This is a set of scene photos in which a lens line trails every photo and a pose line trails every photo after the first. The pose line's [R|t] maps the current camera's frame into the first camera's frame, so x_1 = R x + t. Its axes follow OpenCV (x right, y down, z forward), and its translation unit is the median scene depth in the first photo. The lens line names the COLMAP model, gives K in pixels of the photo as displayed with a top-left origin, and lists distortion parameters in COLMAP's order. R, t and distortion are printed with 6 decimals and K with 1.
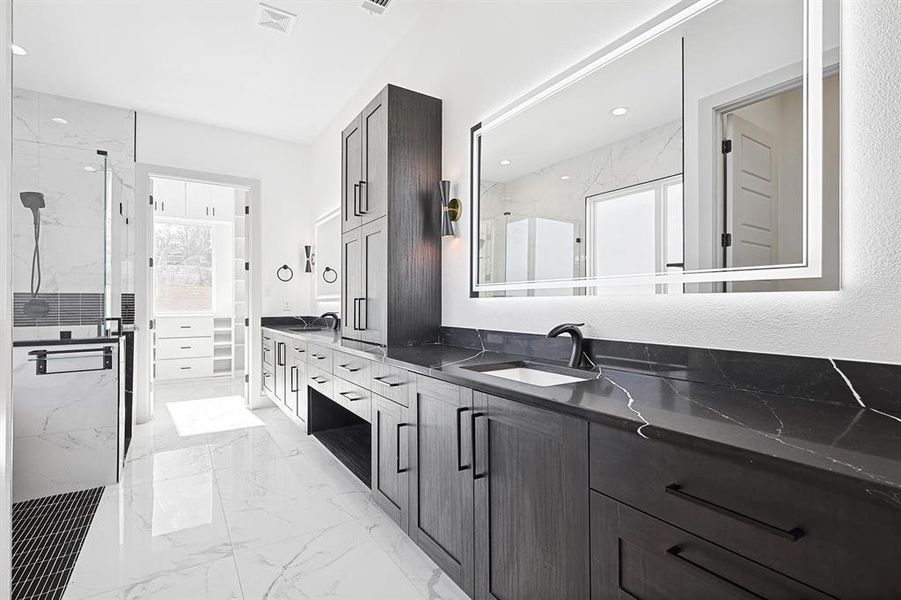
lens RADIAL K [[433.7, 0, 452.9], [0, 433.7, 298.9], [0, 0, 1]] dist [0.007488, -0.000229]
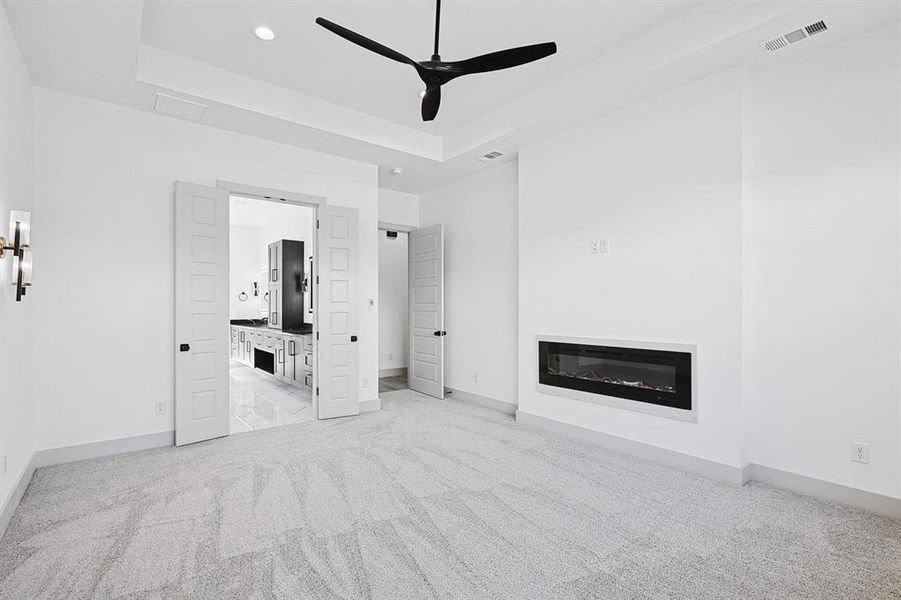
lens RADIAL K [[433.7, 0, 452.9], [0, 433.7, 298.9], [0, 0, 1]] dist [0.007488, -0.000229]
pose [[0.995815, -0.001726, 0.091371, 0.492849], [0.001944, 0.999995, -0.002298, -0.059394], [-0.091367, 0.002466, 0.995814, -1.362660]]
